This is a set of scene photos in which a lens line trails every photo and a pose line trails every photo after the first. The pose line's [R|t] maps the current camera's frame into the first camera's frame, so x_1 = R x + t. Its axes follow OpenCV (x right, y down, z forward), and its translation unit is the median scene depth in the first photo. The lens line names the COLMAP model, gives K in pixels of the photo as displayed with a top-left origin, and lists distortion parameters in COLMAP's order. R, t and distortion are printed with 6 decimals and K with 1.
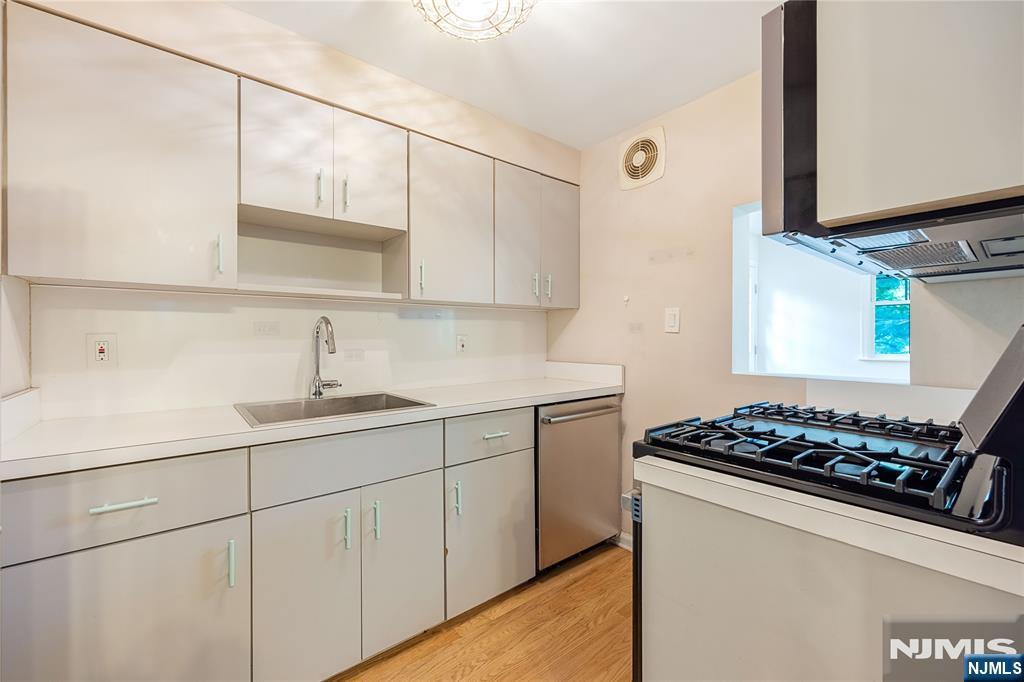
lens RADIAL K [[418.2, 0, 512.7], [0, 418.2, 341.0], [0, 0, 1]] dist [0.001854, 0.000041]
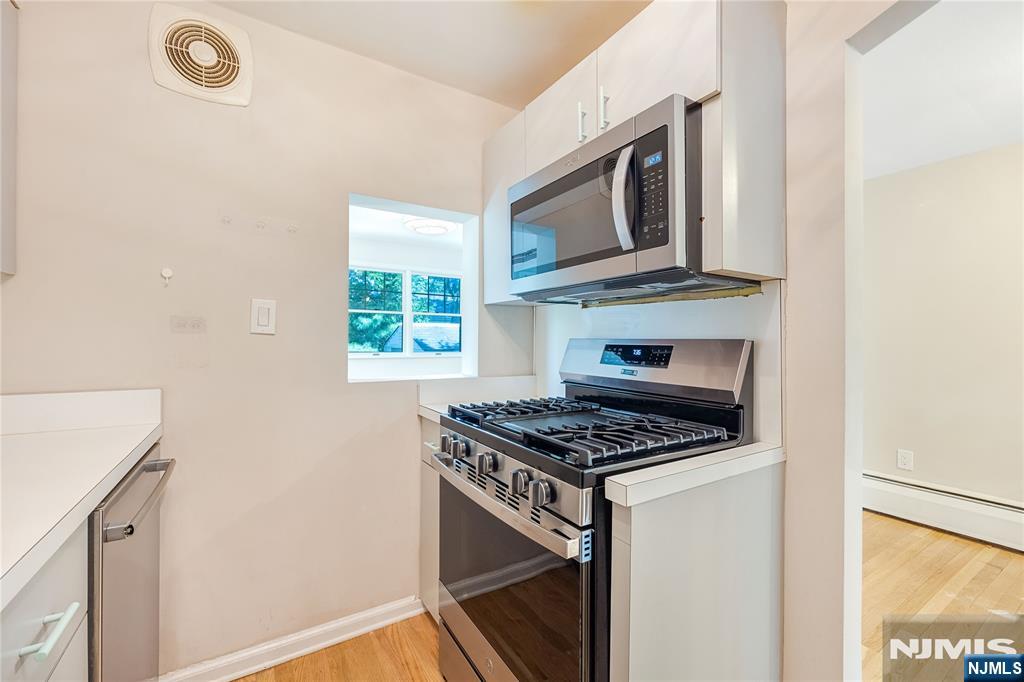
lens RADIAL K [[418.2, 0, 513.0], [0, 418.2, 338.3], [0, 0, 1]] dist [0.001854, 0.000041]
pose [[0.137746, 0.007503, 0.990439, -0.262592], [0.001194, 0.999969, -0.007741, -0.006809], [-0.990467, 0.002249, 0.137733, 0.480714]]
